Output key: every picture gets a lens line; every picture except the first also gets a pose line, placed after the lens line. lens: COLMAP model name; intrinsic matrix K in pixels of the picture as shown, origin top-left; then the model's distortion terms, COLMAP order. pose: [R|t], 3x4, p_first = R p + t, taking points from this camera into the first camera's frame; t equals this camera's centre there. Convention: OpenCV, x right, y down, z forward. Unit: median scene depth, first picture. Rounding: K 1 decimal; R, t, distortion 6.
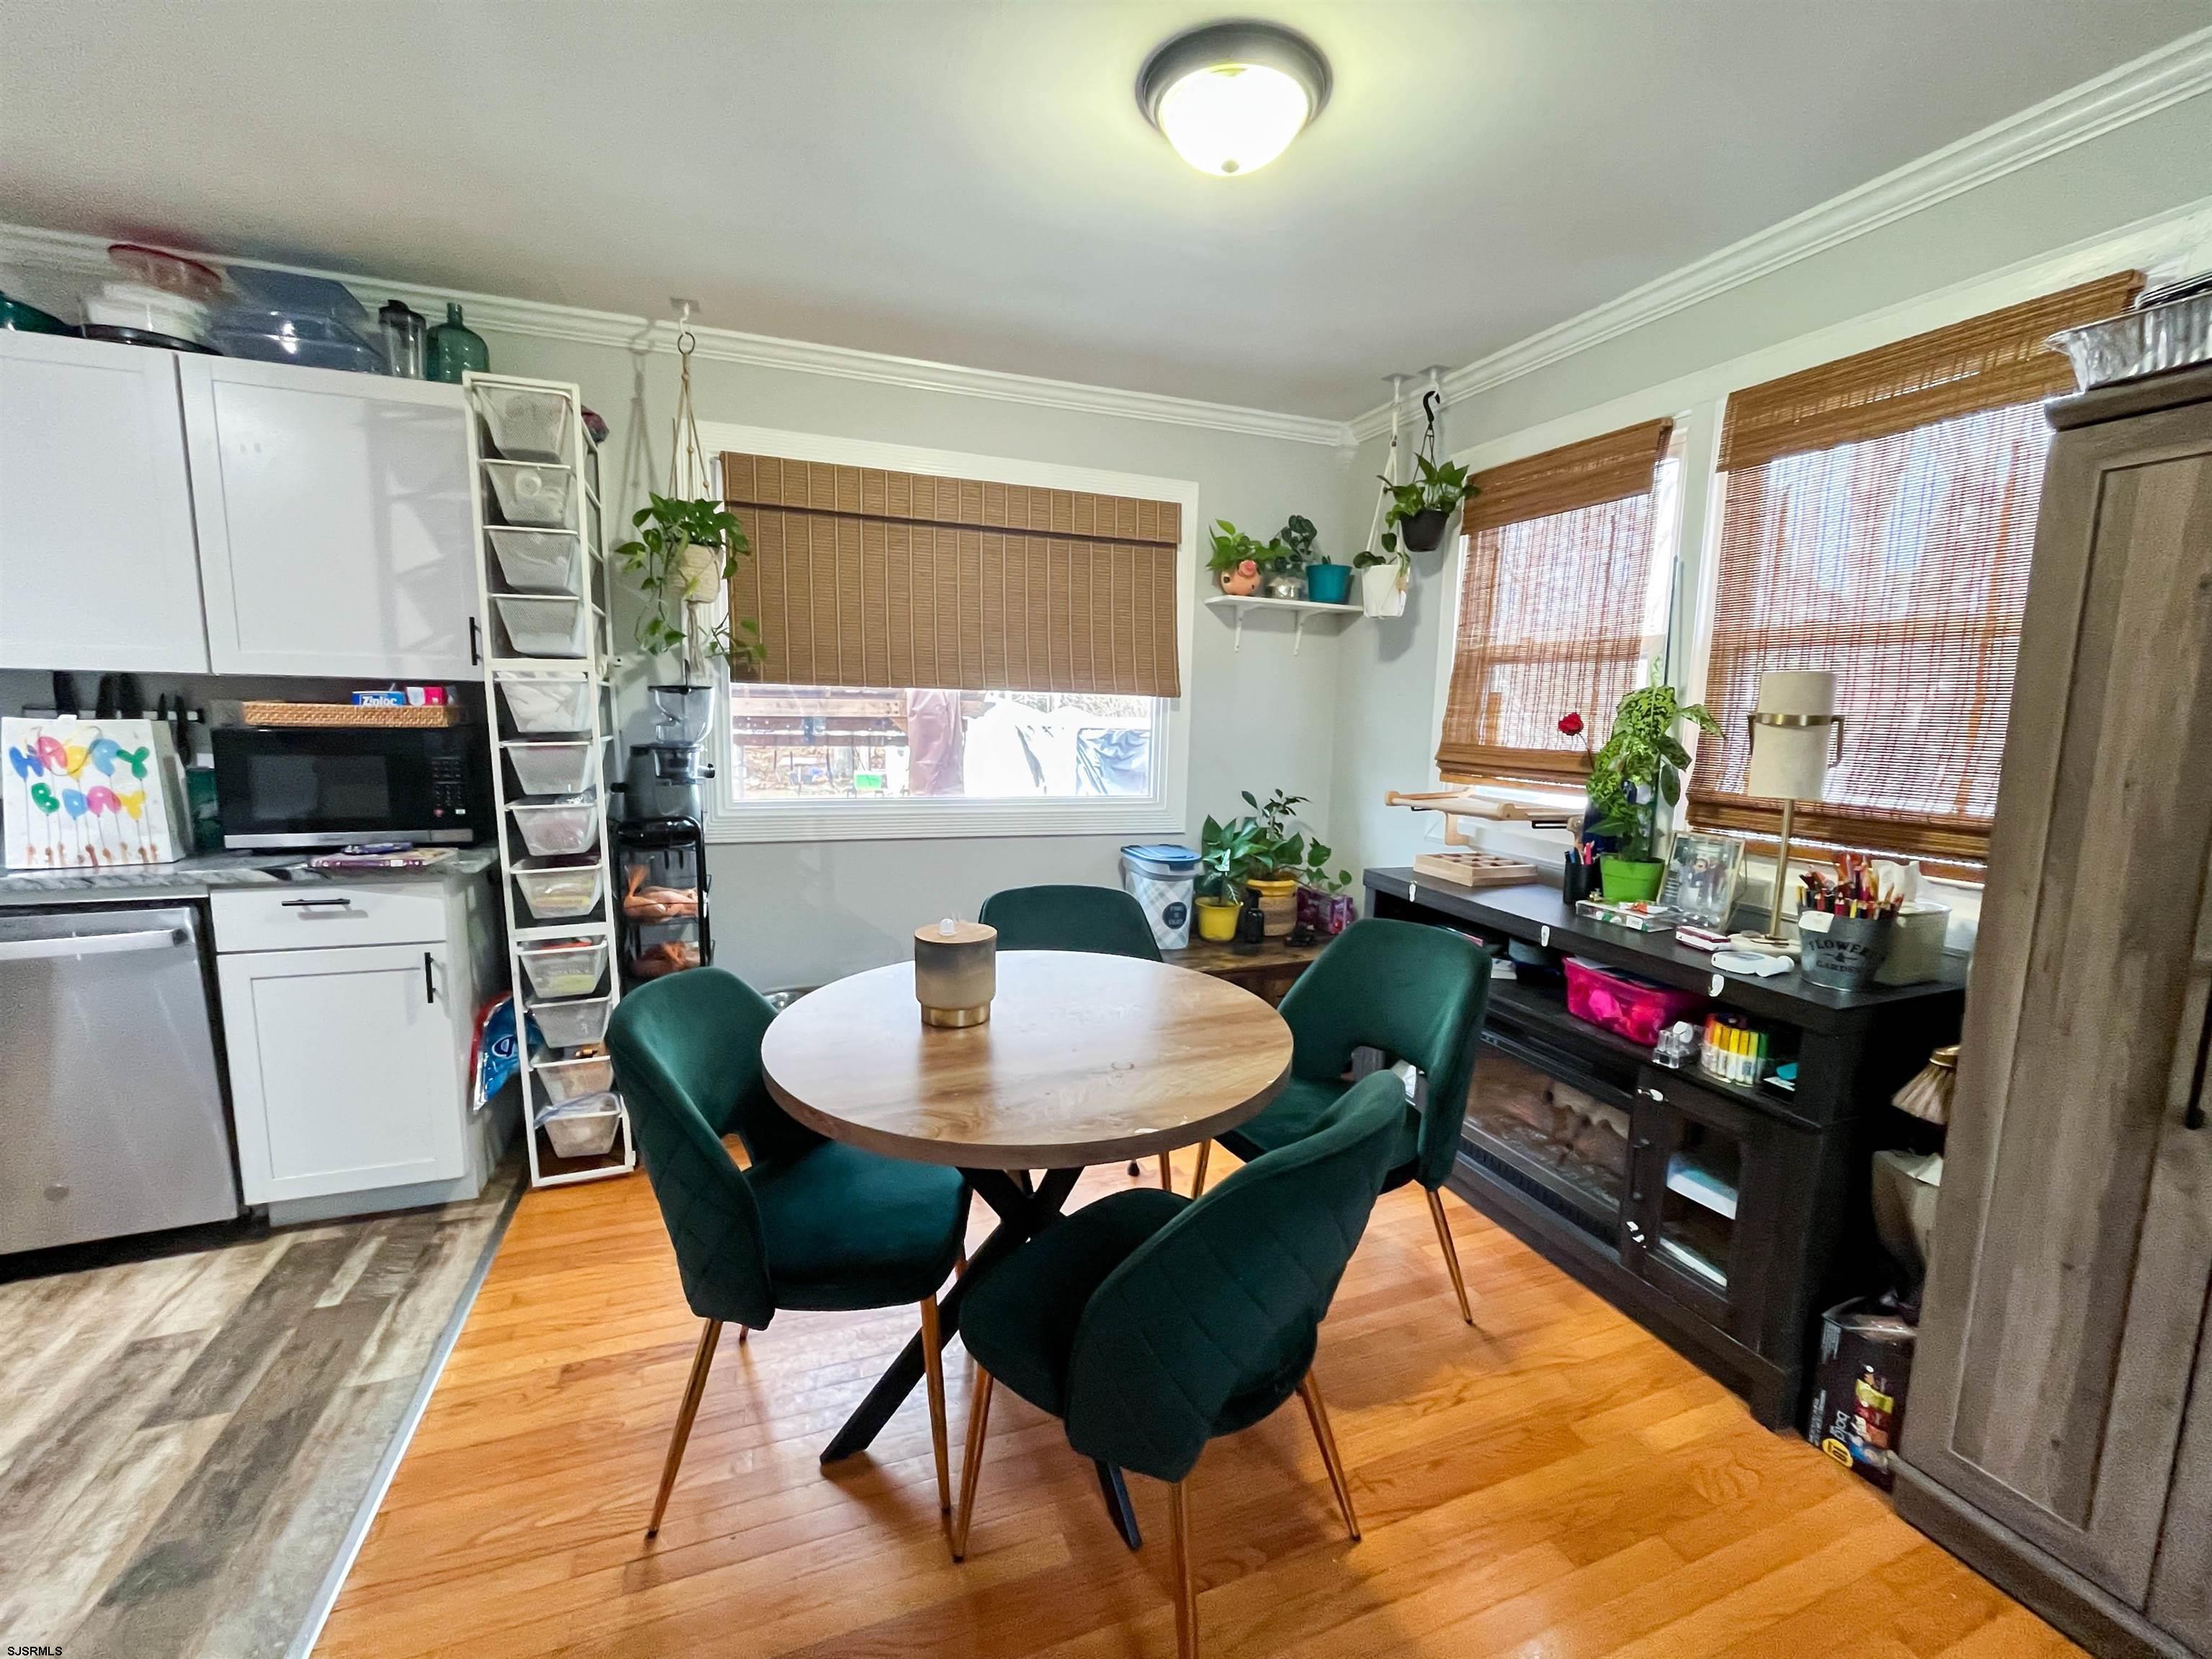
lens RADIAL K [[910.8, 0, 1109.5], [0, 910.8, 833.0], [0, 0, 1]] dist [-0.014539, 0.004148]
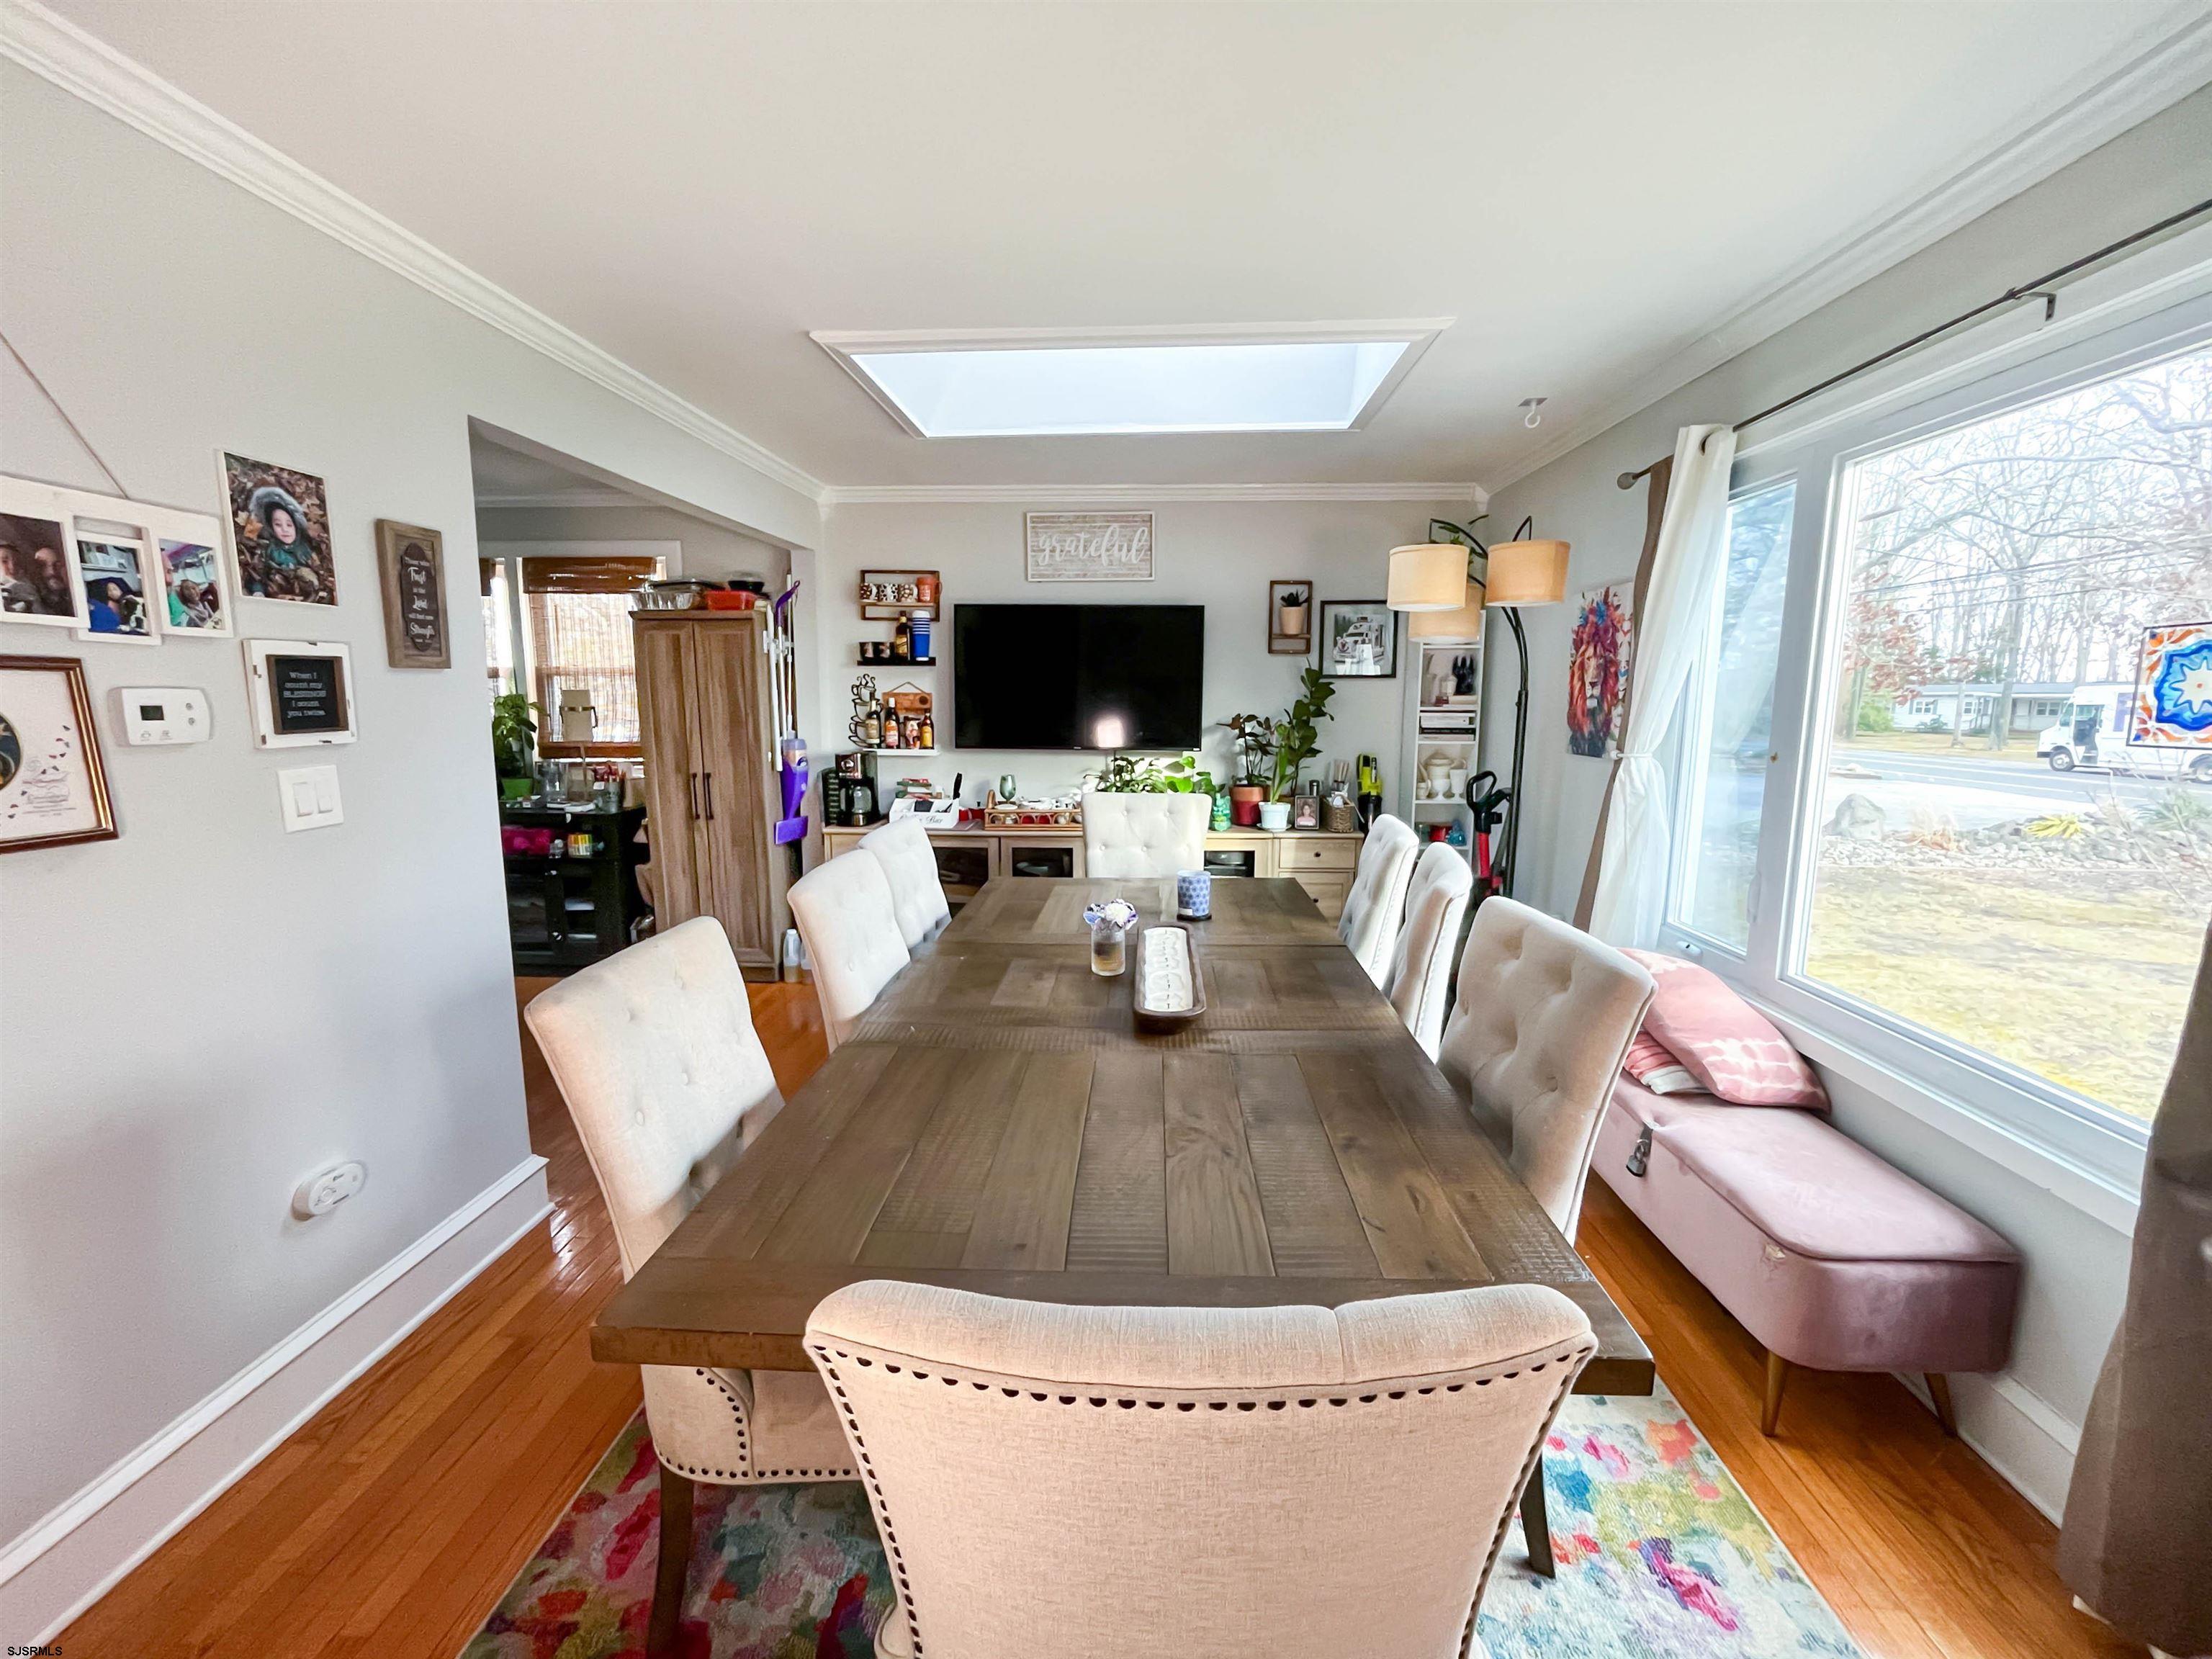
lens RADIAL K [[910.8, 0, 1108.0], [0, 910.8, 839.0], [0, 0, 1]] dist [-0.014539, 0.004148]
pose [[0.400090, -0.160818, 0.902256, -0.939675], [0.128110, 0.984632, 0.118692, 0.115163], [-0.907478, 0.068101, 0.414543, -1.298281]]
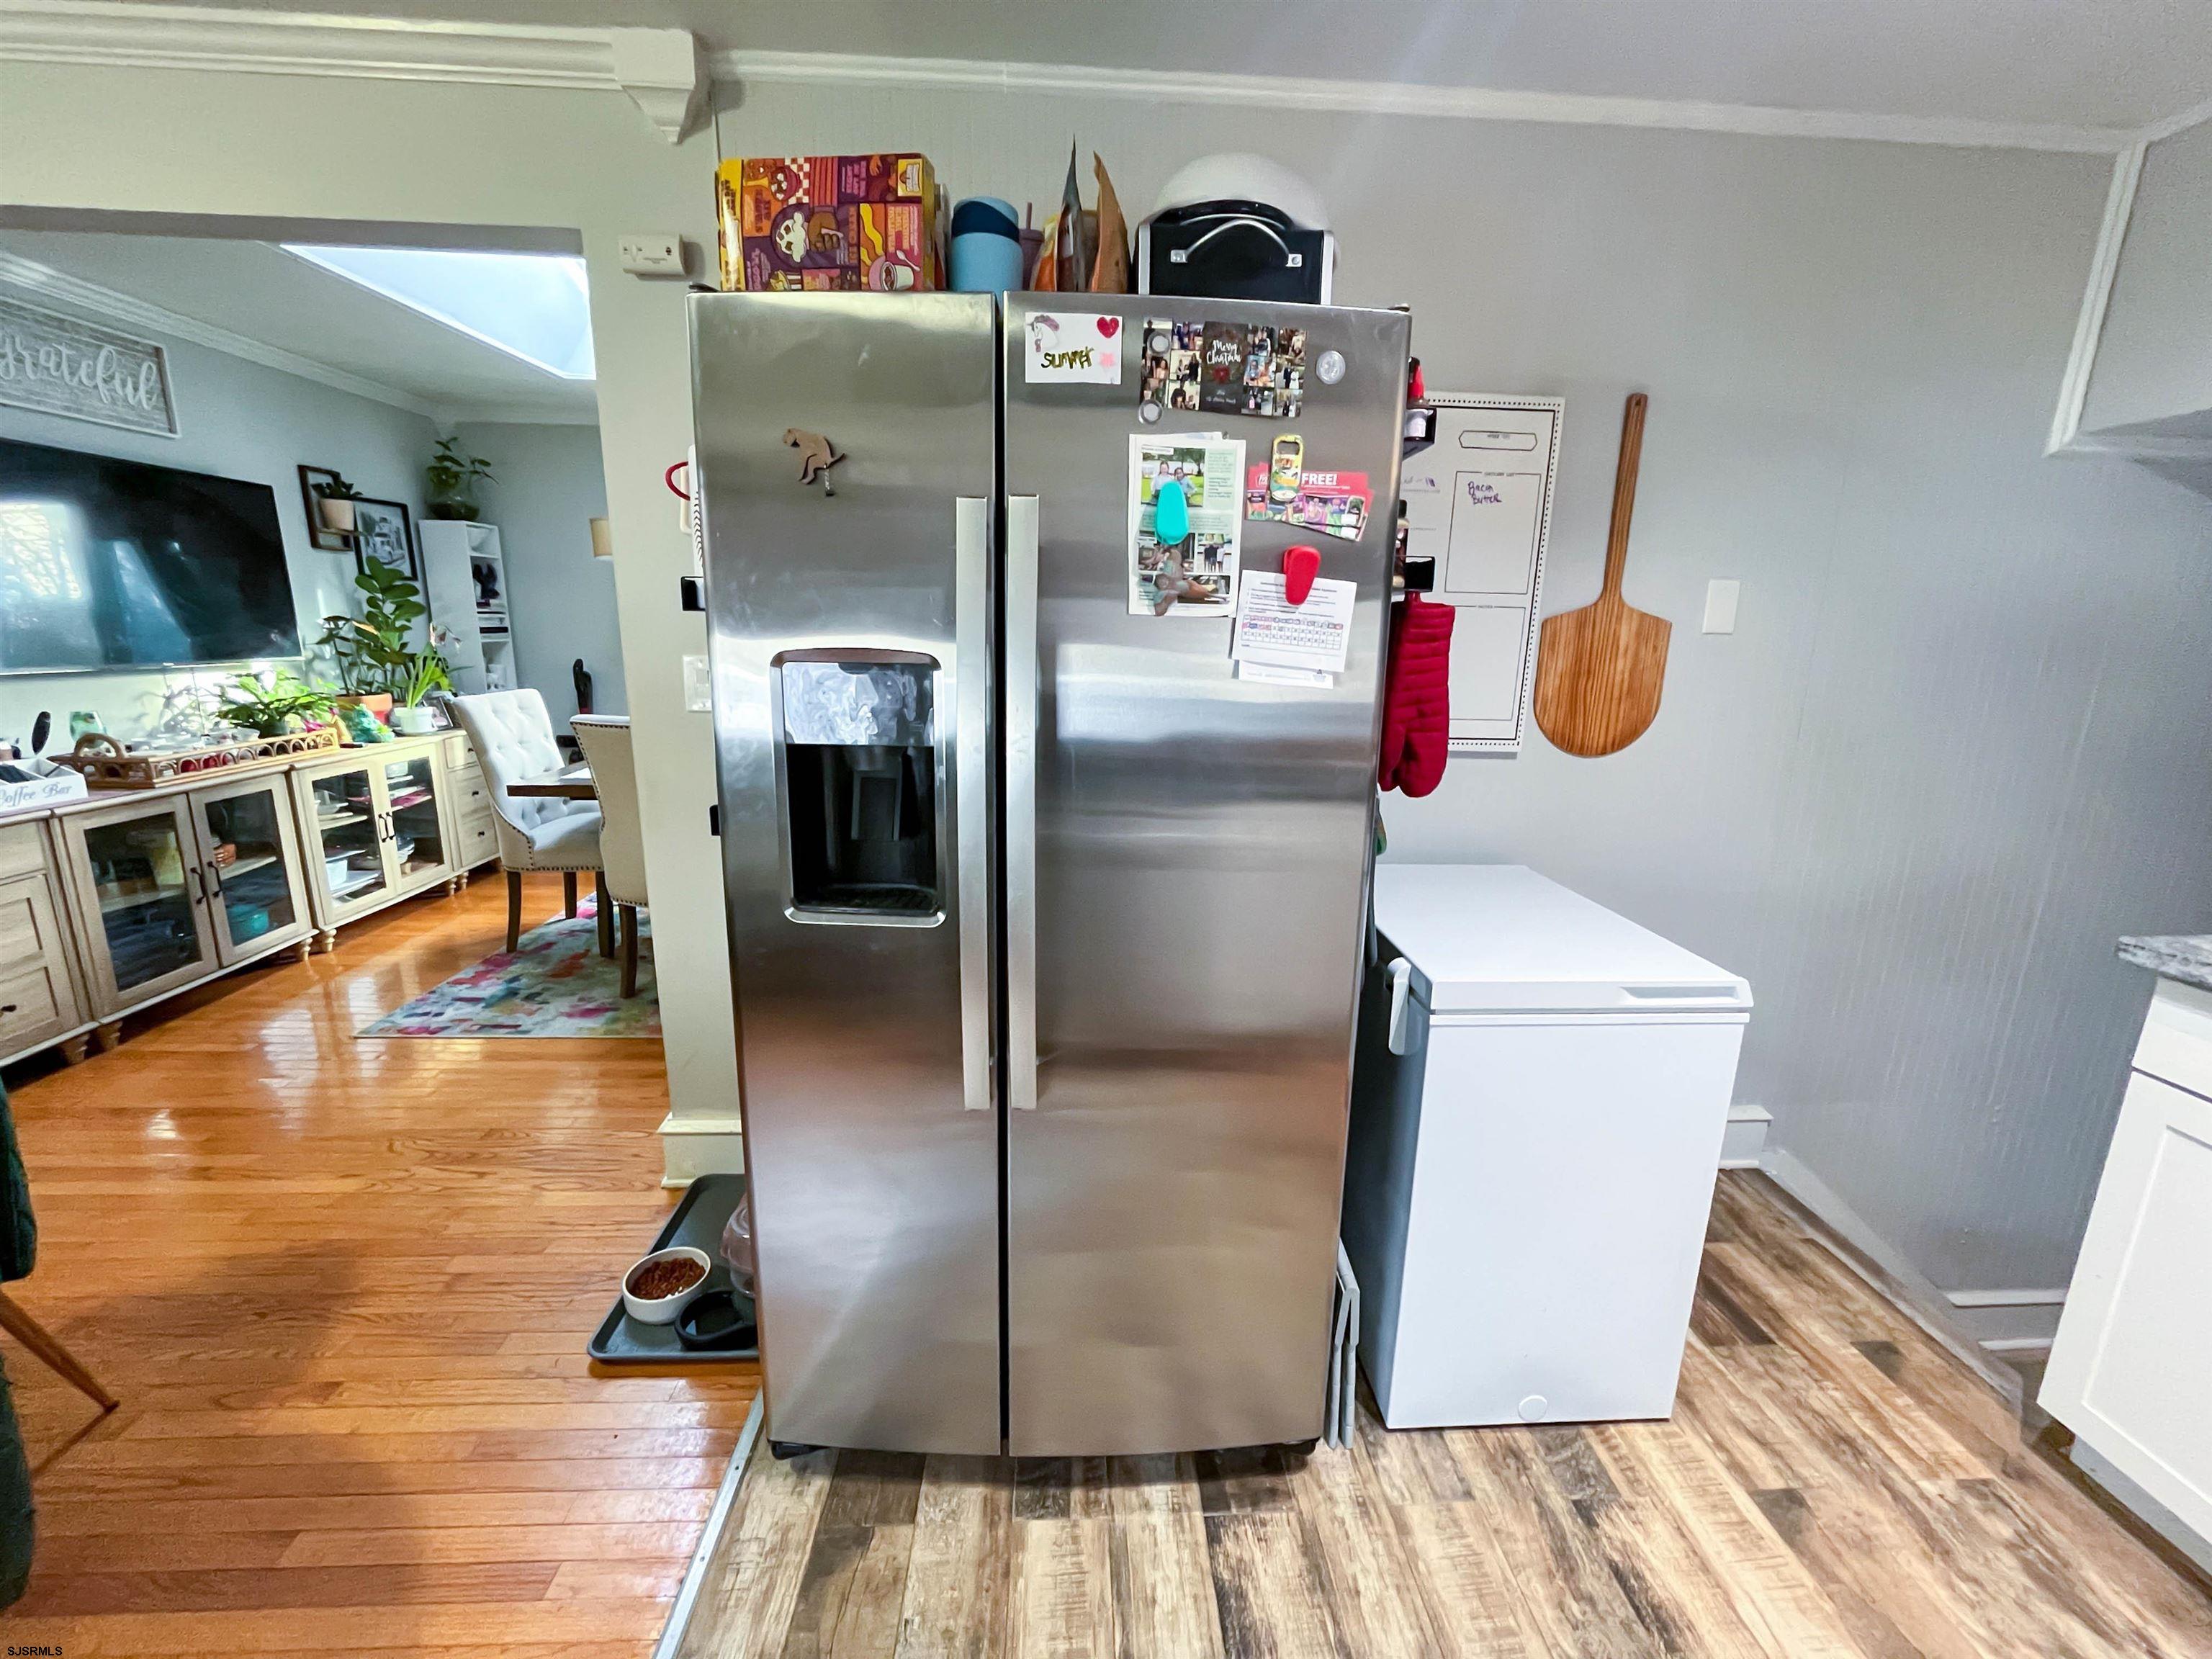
lens RADIAL K [[910.8, 0, 1105.3], [0, 910.8, 836.0], [0, 0, 1]] dist [-0.014539, 0.004148]
pose [[-0.950854, -0.106012, 0.290928, -1.018351], [0.005946, 0.933141, 0.359461, -0.142887], [-0.309584, 0.343525, -0.886650, 0.797474]]
